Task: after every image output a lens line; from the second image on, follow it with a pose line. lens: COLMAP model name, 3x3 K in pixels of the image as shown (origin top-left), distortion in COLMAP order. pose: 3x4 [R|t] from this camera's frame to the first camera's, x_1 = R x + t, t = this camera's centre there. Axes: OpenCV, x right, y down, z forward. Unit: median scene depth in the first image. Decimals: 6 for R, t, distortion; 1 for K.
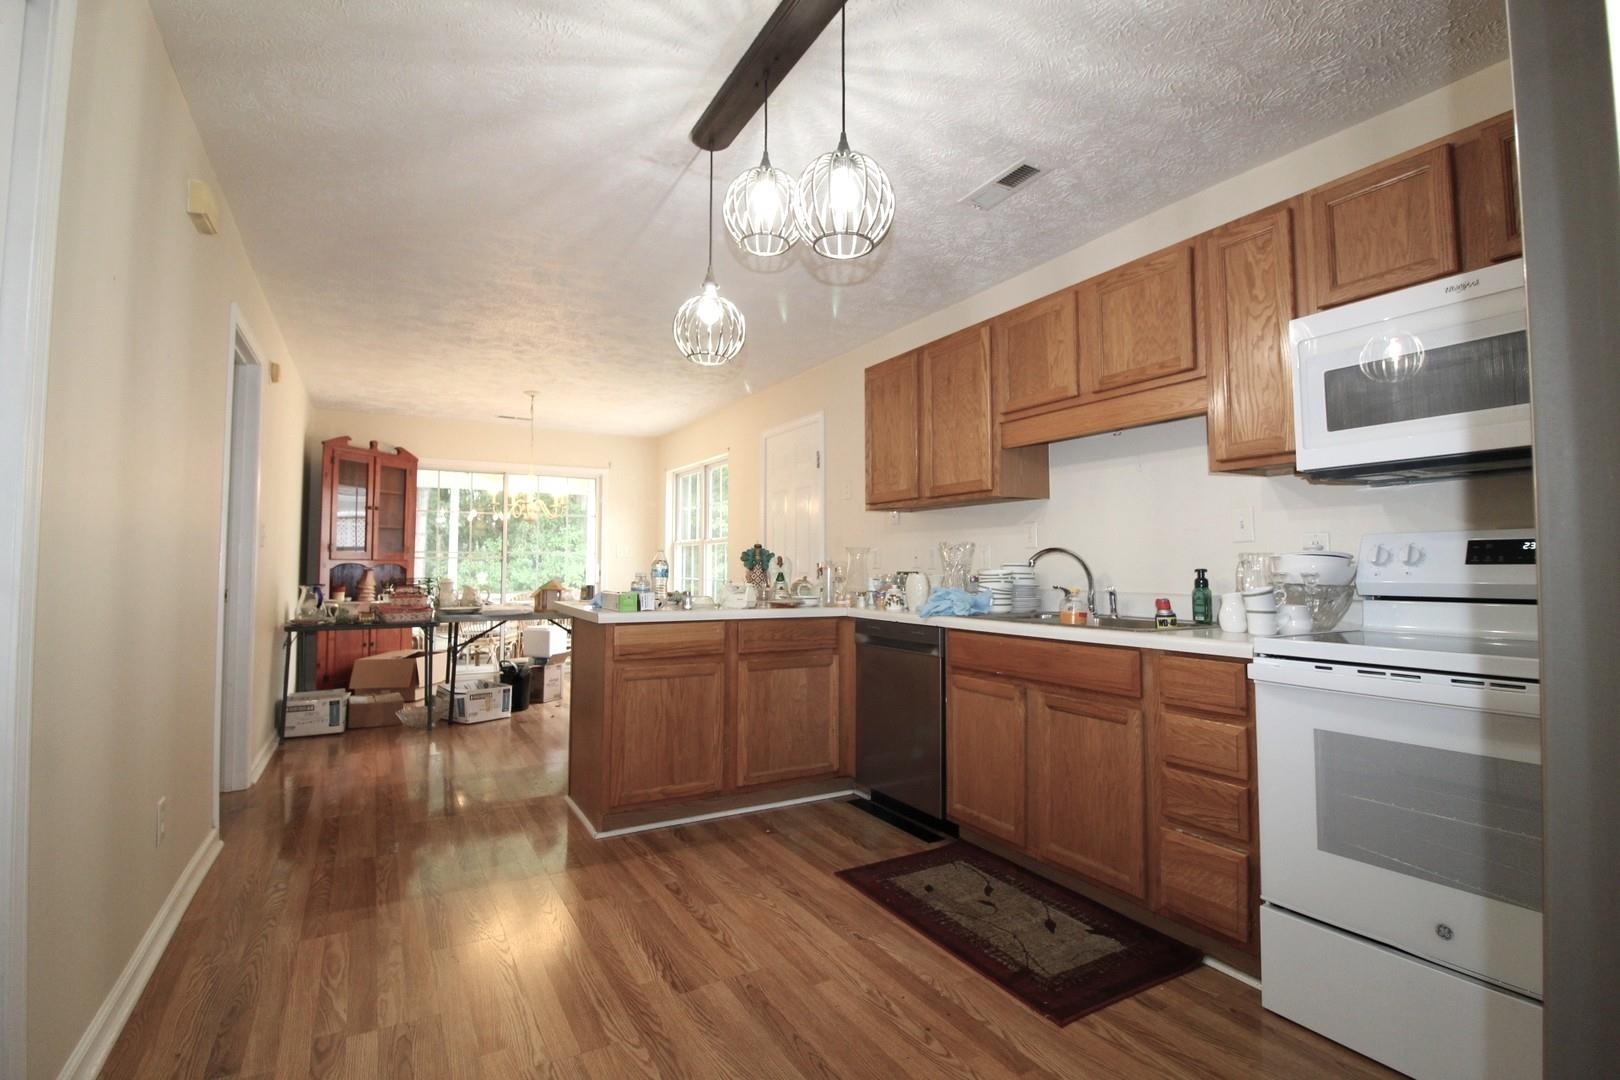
lens RADIAL K [[749.3, 0, 813.6], [0, 749.3, 526.4], [0, 0, 1]] dist [0.000717, -0.013388]
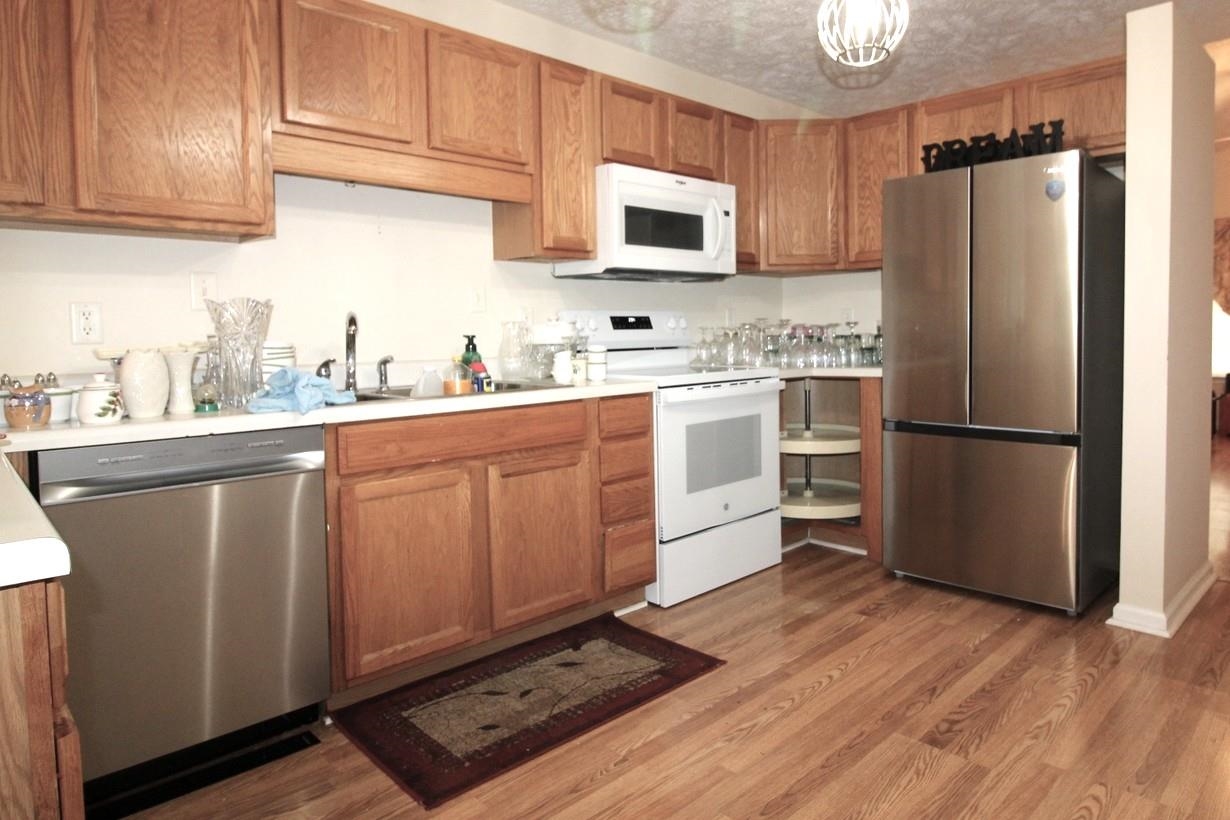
lens RADIAL K [[821.1, 0, 616.2], [0, 821.1, 362.3], [0, 0, 1]] dist [-0.003860, -0.003141]
pose [[-0.267410, -0.034139, 0.962978, -0.776717], [-0.037824, 0.998974, 0.024911, 0.062169], [-0.962840, -0.029762, -0.268427, 1.189531]]
